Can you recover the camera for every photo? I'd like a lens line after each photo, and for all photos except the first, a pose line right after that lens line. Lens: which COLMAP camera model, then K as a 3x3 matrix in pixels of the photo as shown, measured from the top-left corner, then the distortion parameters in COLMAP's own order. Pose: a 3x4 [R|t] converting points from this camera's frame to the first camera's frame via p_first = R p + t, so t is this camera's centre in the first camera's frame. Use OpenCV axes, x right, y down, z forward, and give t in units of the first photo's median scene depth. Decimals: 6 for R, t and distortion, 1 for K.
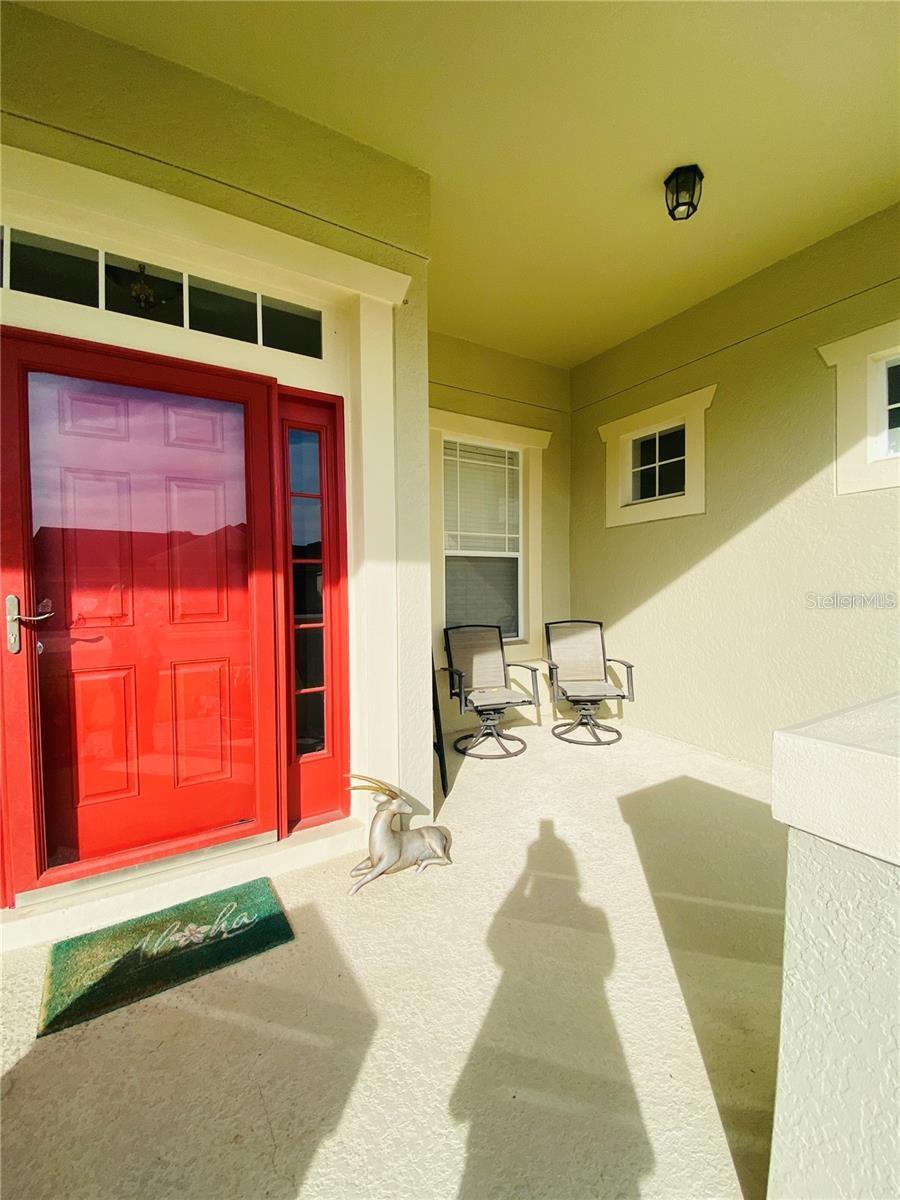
lens RADIAL K [[490.2, 0, 454.5], [0, 490.2, 598.5], [0, 0, 1]] dist [0.022182, -0.019295]
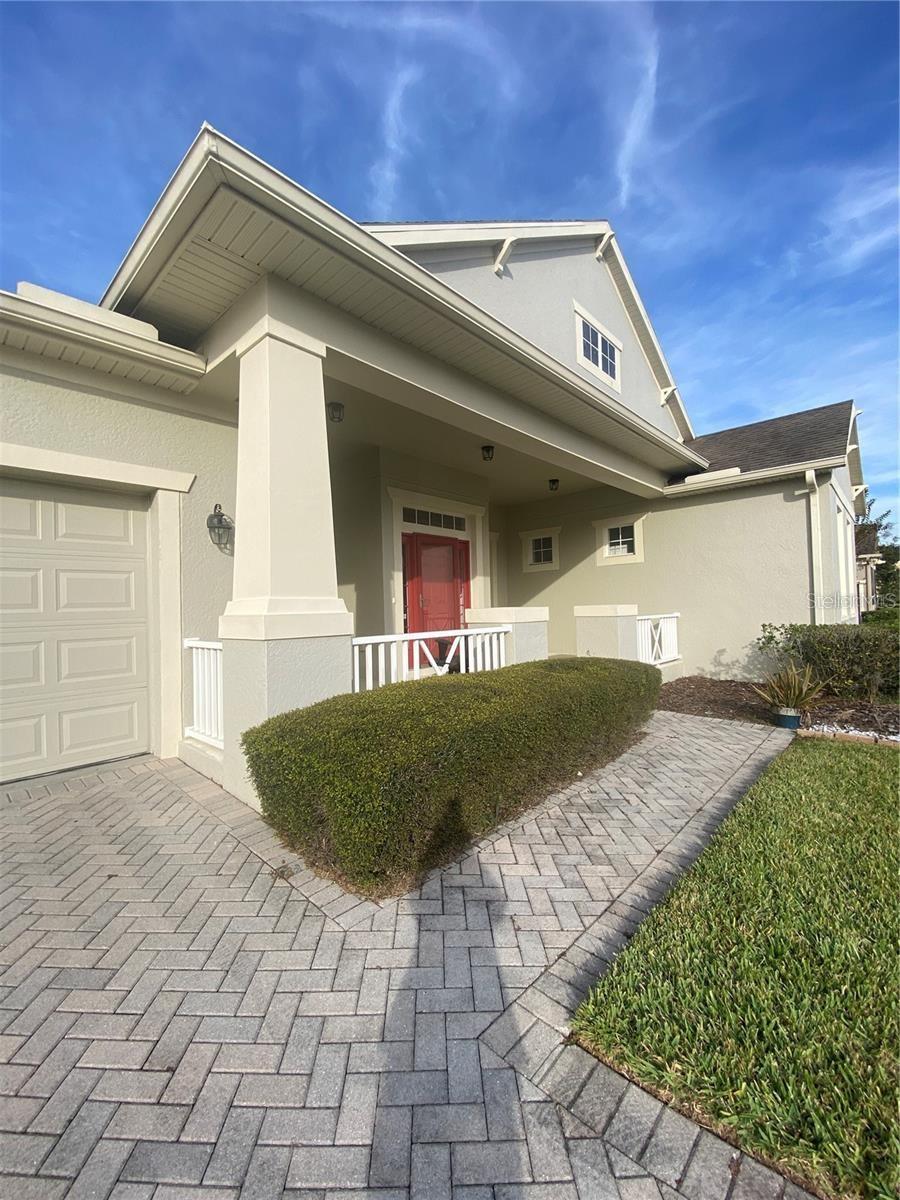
lens RADIAL K [[490.2, 0, 454.5], [0, 490.2, 598.5], [0, 0, 1]] dist [0.022182, -0.019295]
pose [[0.958138, -0.005540, 0.286252, -0.859292], [0.019489, 0.998756, -0.045905, 0.107317], [-0.285641, 0.049562, 0.957054, -1.487071]]
